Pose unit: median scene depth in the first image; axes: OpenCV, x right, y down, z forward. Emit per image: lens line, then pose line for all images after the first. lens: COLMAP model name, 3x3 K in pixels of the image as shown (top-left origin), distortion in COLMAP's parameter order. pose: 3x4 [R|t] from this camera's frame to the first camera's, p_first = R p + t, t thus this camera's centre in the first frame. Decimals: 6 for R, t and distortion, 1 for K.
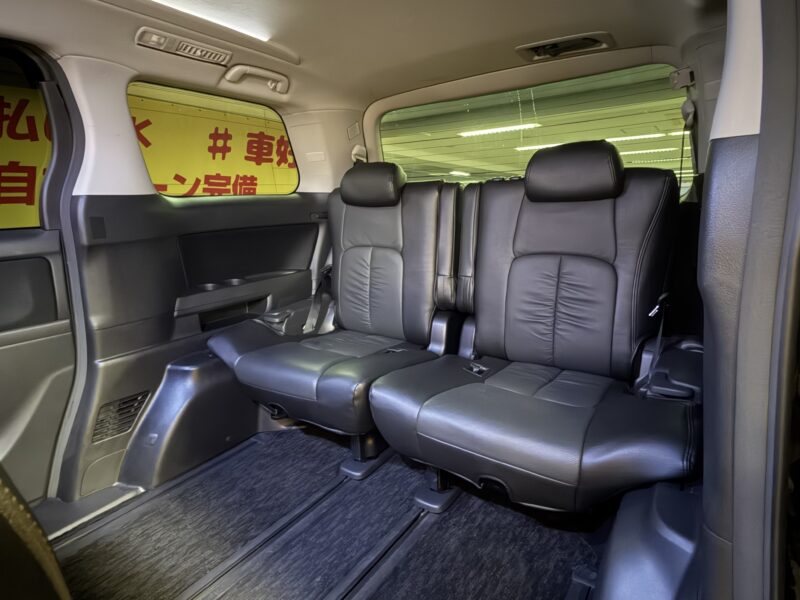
lens RADIAL K [[455.4, 0, 398.2], [0, 455.4, 303.9], [0, 0, 1]] dist [-0.002304, -0.000555]
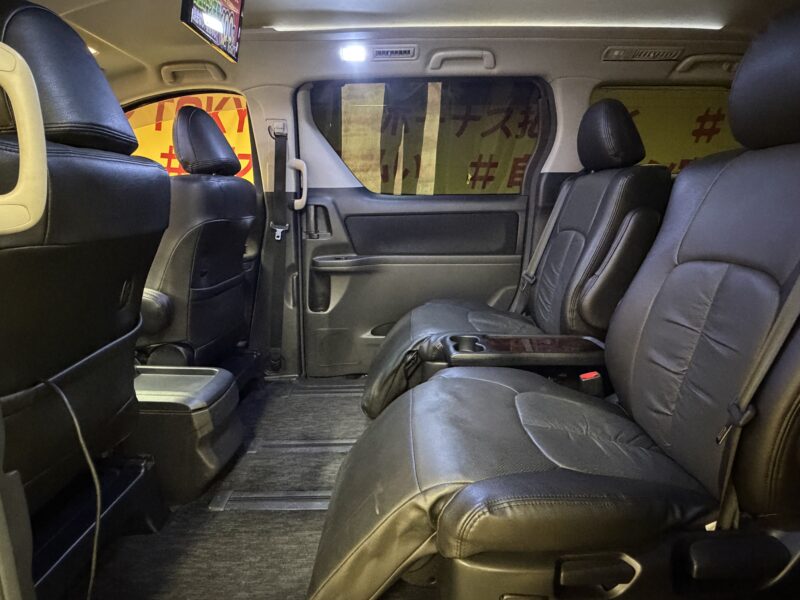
lens RADIAL K [[455.4, 0, 396.6], [0, 455.4, 301.3], [0, 0, 1]] dist [-0.002304, -0.000555]
pose [[0.572612, 0.204958, -0.793793, 0.236141], [-0.191089, 0.974943, 0.113887, 0.076375], [0.797246, 0.086472, 0.597429, -0.194112]]
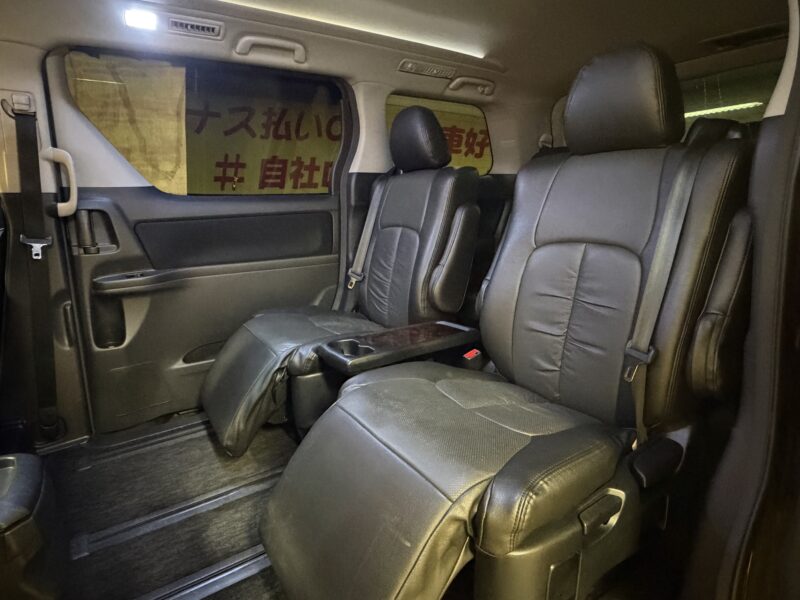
lens RADIAL K [[455.4, 0, 398.5], [0, 455.4, 301.4], [0, 0, 1]] dist [-0.002304, -0.000555]
pose [[0.930492, 0.092080, -0.354551, 0.021067], [-0.088103, 0.995735, 0.027381, 0.111320], [0.355561, 0.005760, 0.934636, -0.304912]]
